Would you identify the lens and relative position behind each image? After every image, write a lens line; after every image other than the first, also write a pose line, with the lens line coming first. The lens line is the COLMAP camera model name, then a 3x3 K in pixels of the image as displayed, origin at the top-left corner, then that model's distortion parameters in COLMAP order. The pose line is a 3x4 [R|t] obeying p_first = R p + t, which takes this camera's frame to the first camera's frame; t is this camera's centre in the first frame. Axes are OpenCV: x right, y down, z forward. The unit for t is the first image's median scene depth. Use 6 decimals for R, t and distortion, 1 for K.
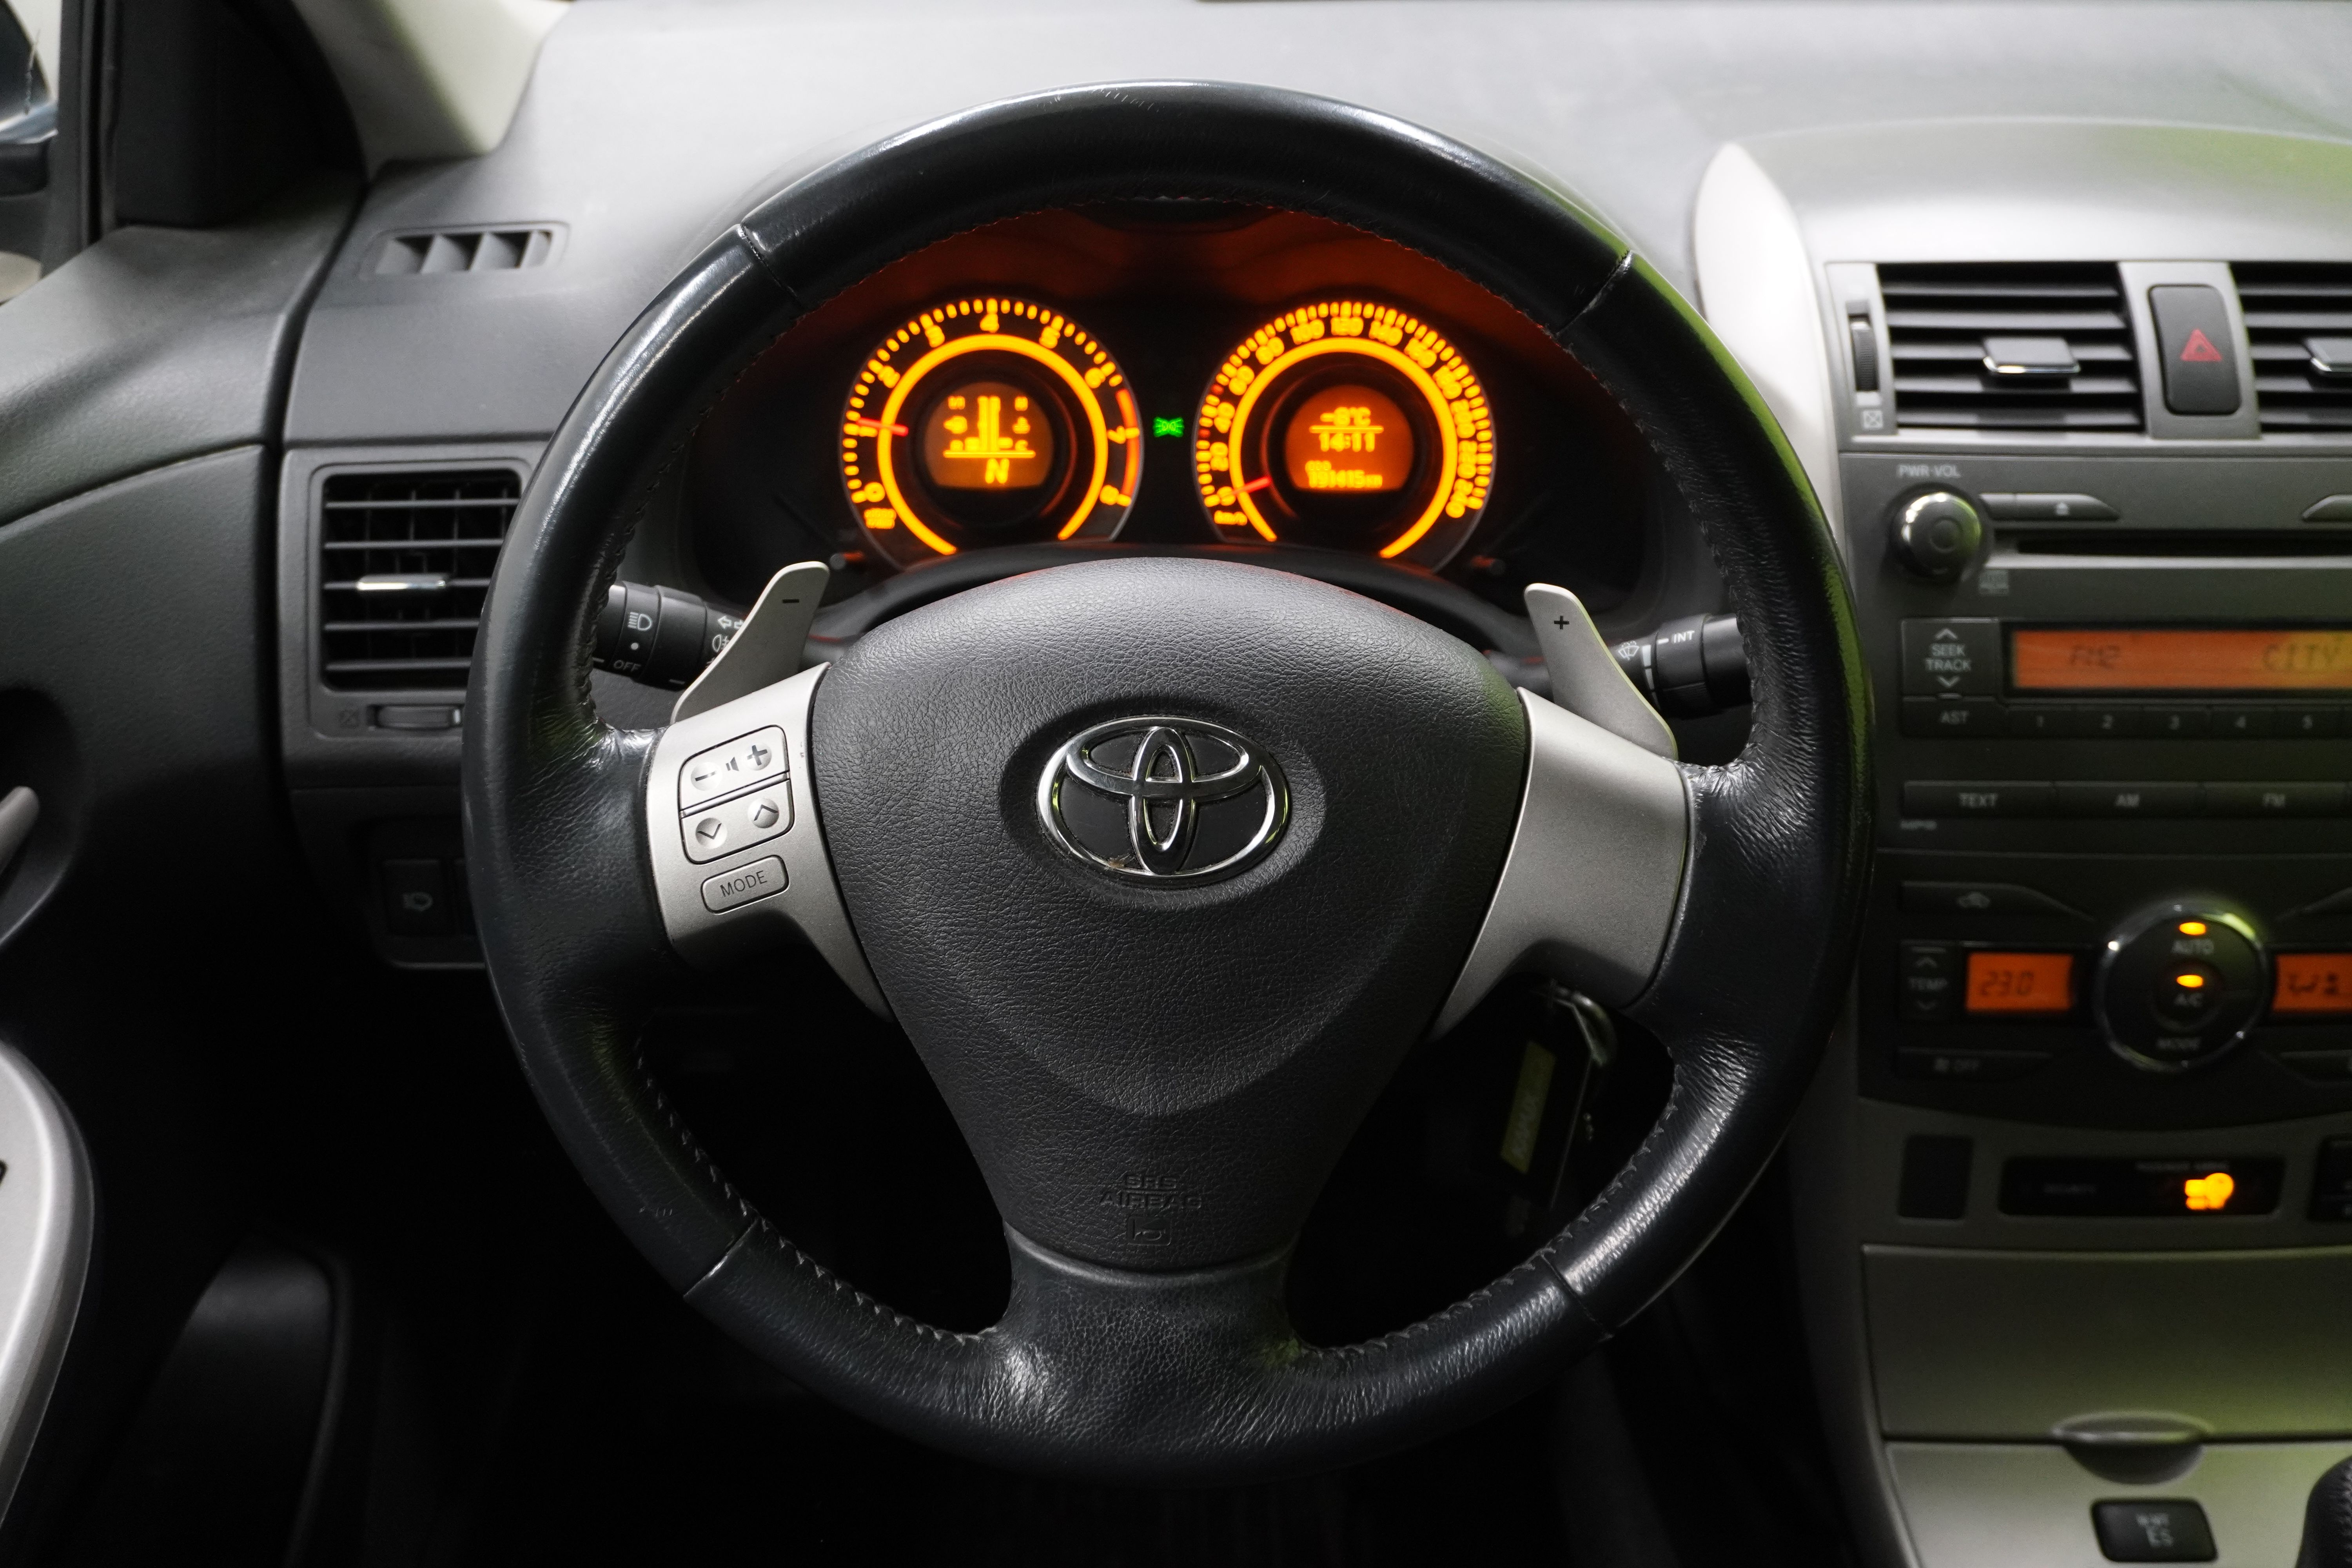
lens RADIAL K [[2210.8, 0, 1156.9], [0, 2210.8, 788.7], [0, 0, 1]] dist [-0.007001, 0.000000]
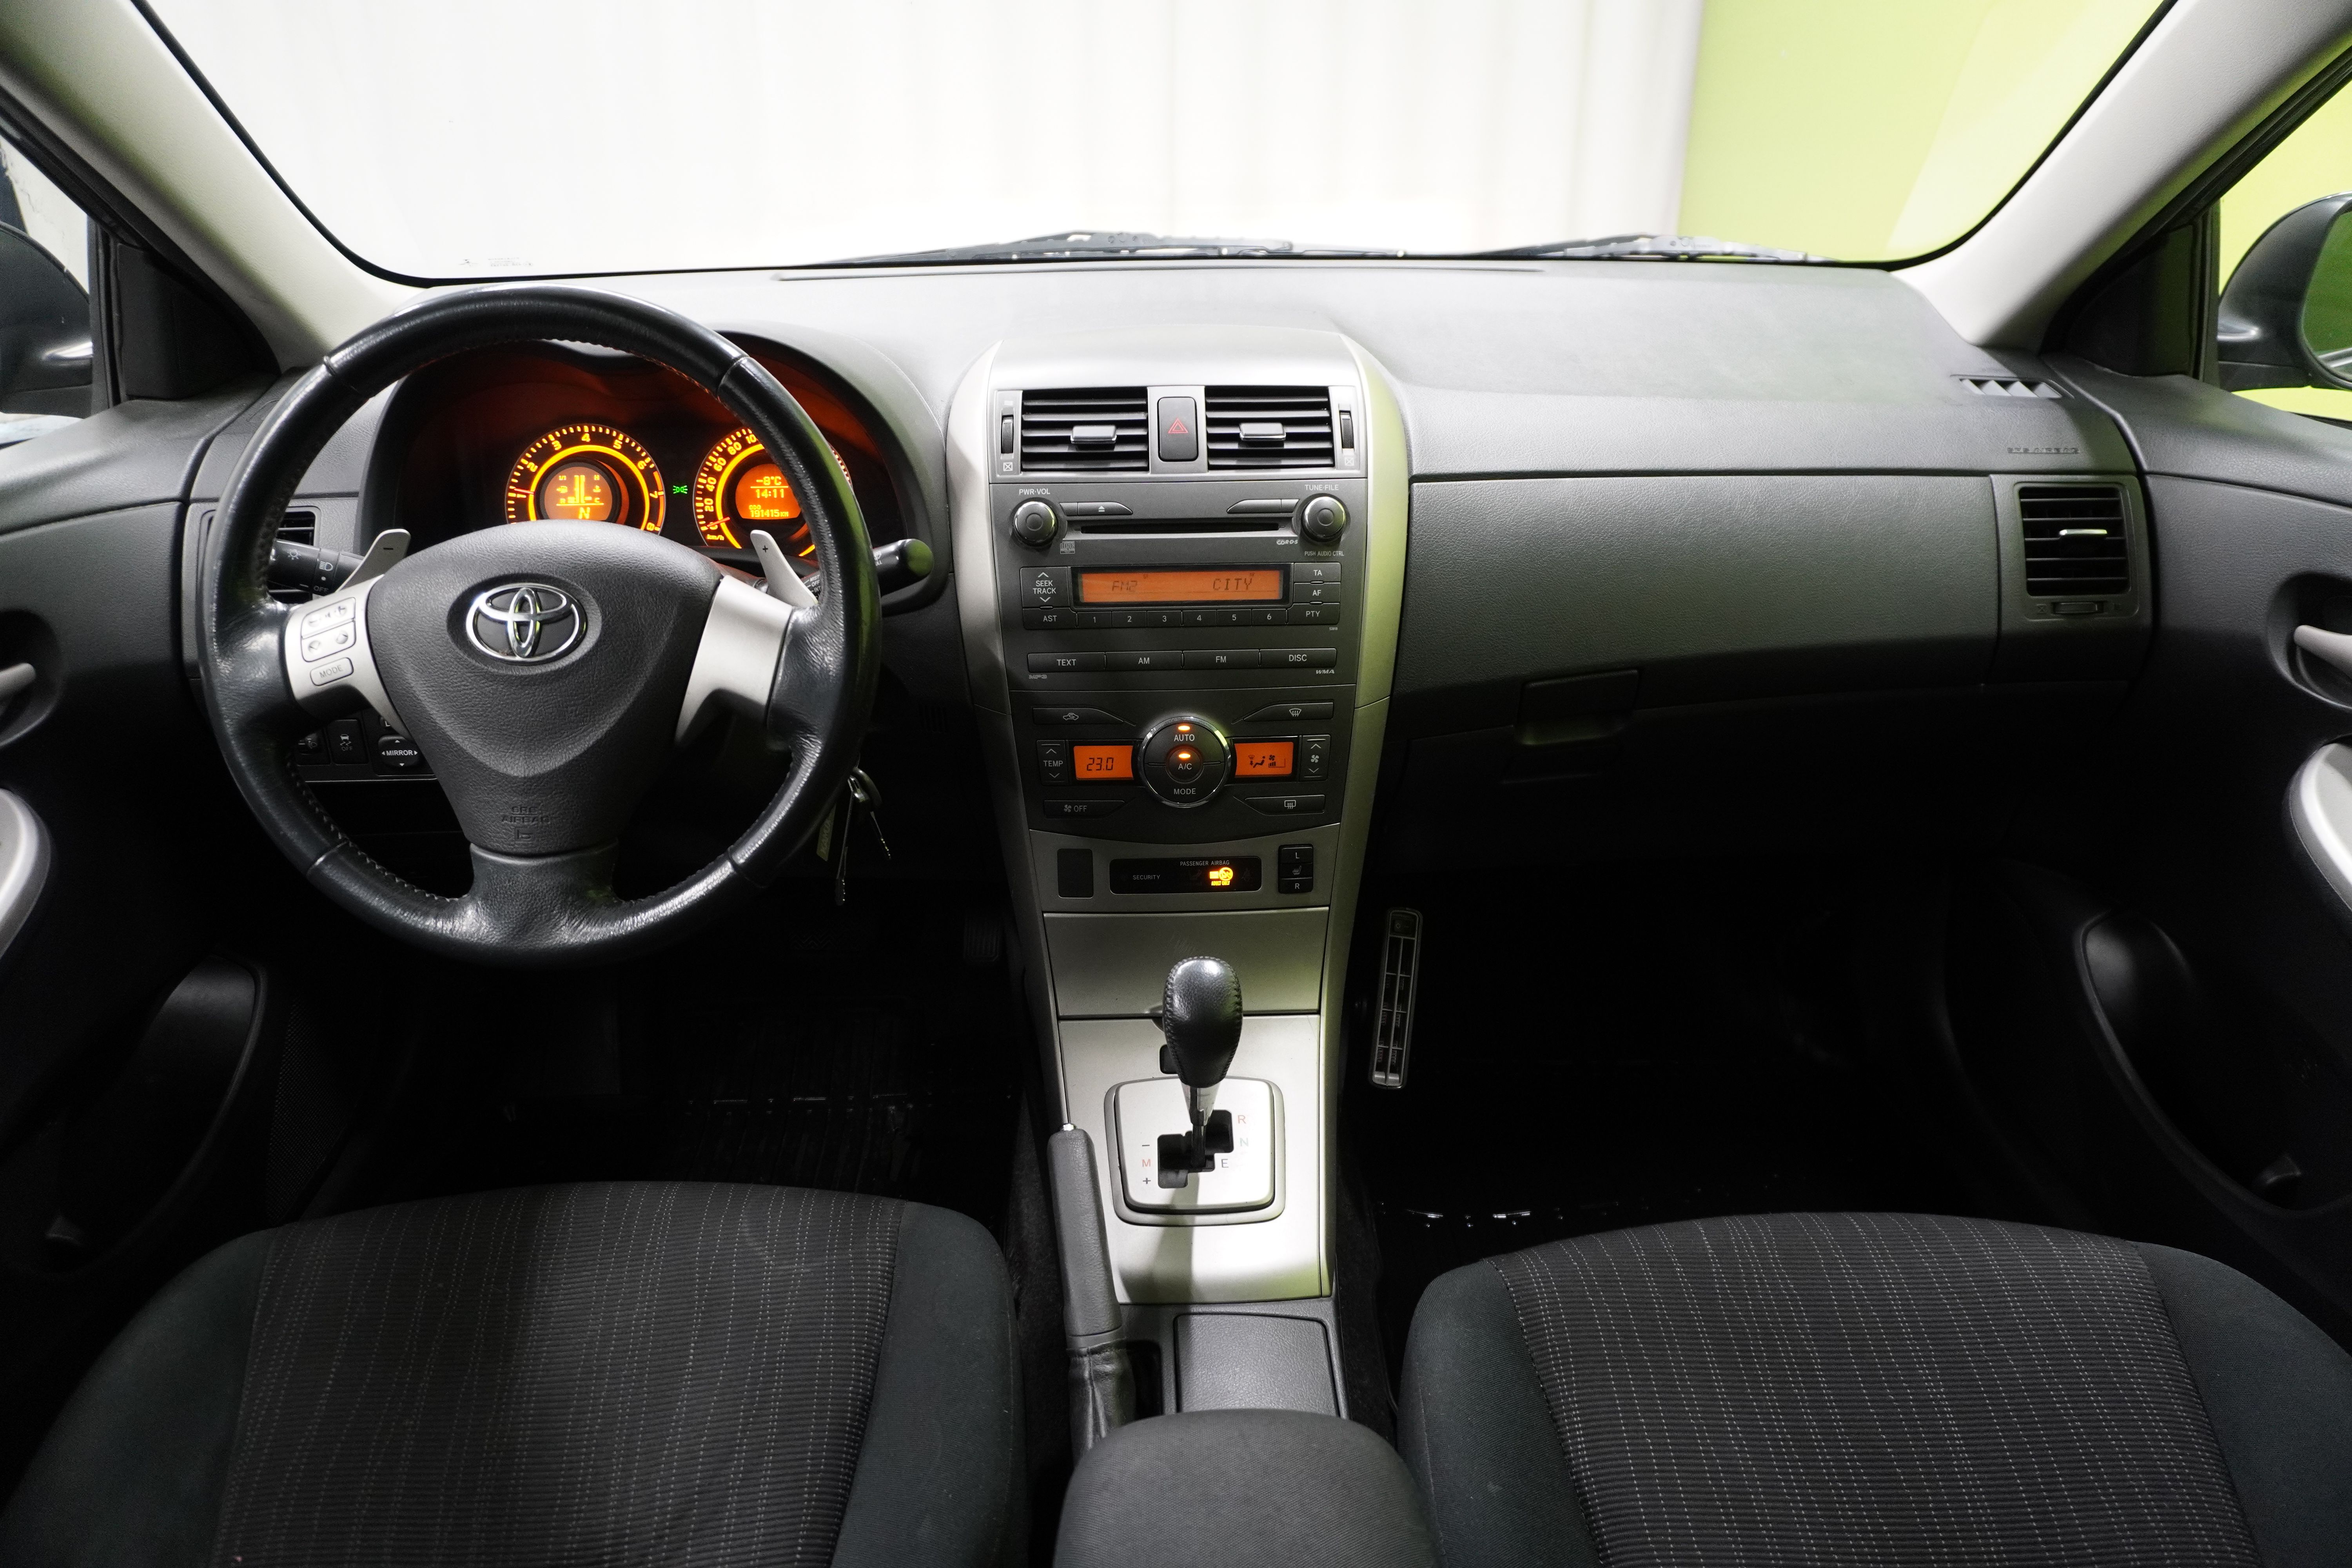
lens RADIAL K [[1590.4, 0, 1165.8], [0, 1590.4, 752.4], [0, 0, 1]] dist [-0.040863, 0.018375]
pose [[0.999581, -0.021819, 0.019007, 0.400105], [0.023229, 0.996724, -0.077472, 0.177884], [-0.017255, 0.077881, 0.996813, -0.338383]]
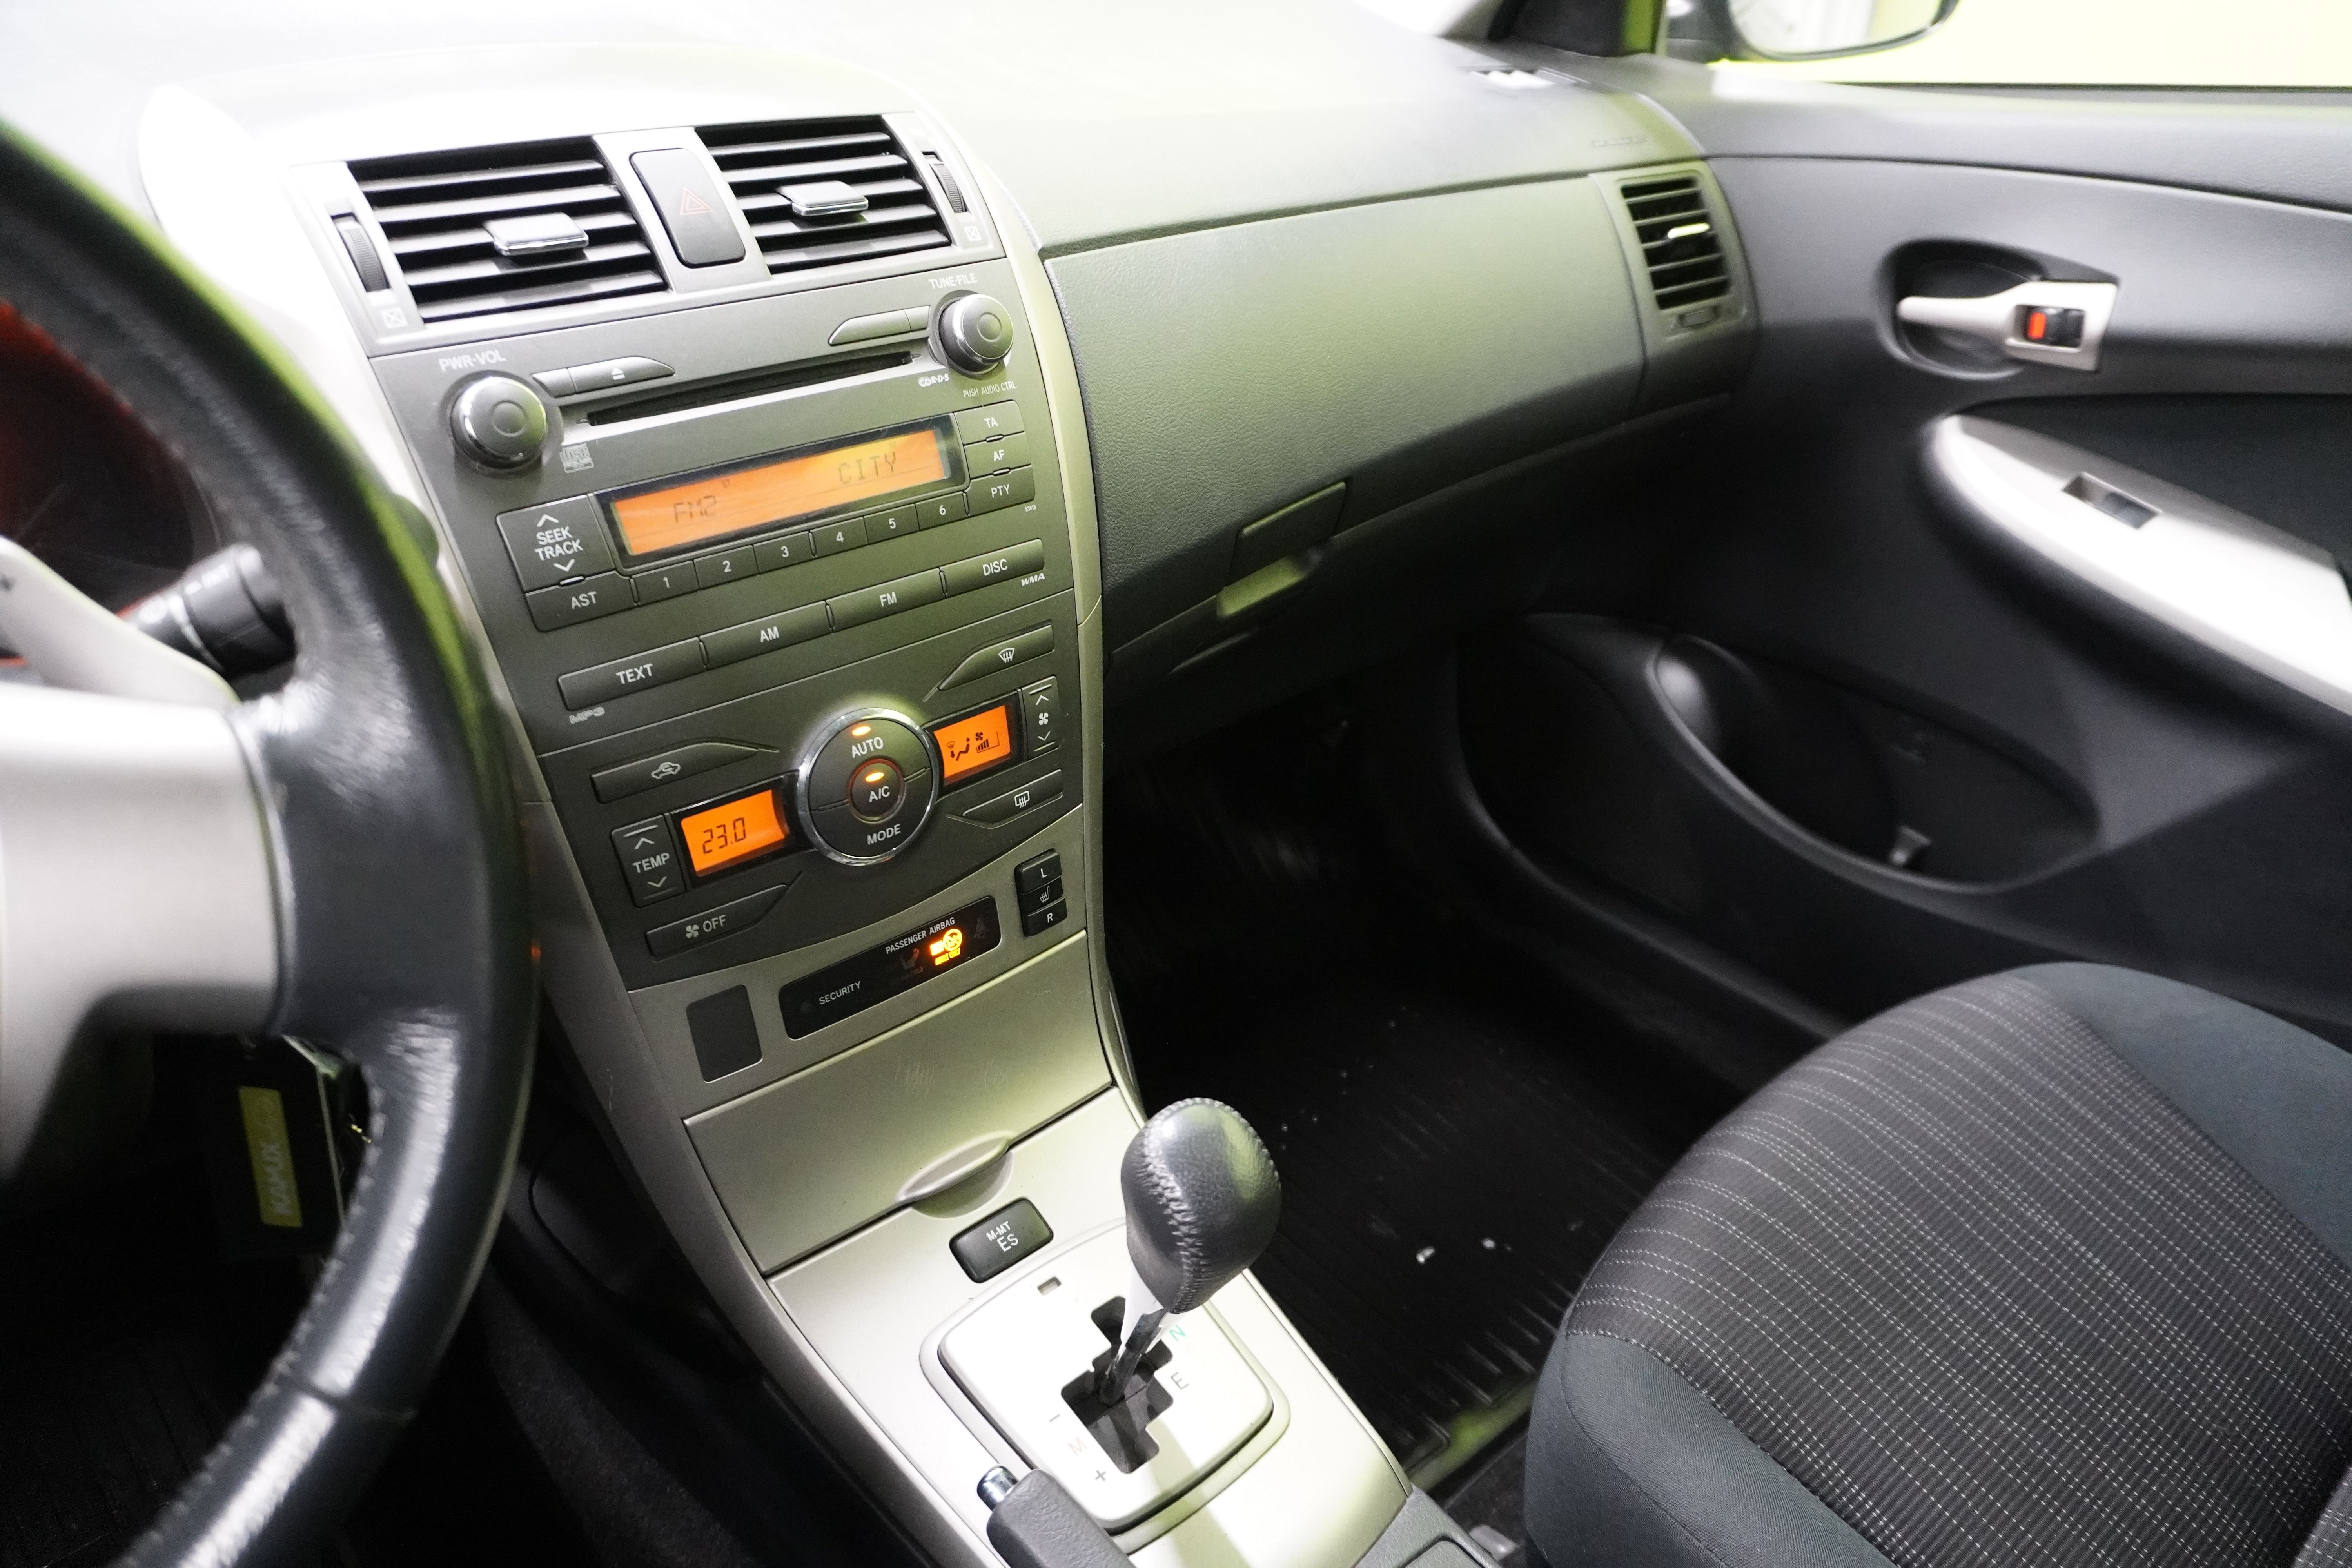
lens RADIAL K [[1590.4, 0, 1183.1], [0, 1590.4, 767.1], [0, 0, 1]] dist [-0.040863, 0.018375]
pose [[0.749264, -0.314779, 0.582682, 0.117251], [0.294311, 0.946433, 0.132837, 0.021377], [-0.593283, 0.071960, 0.801771, 0.259773]]
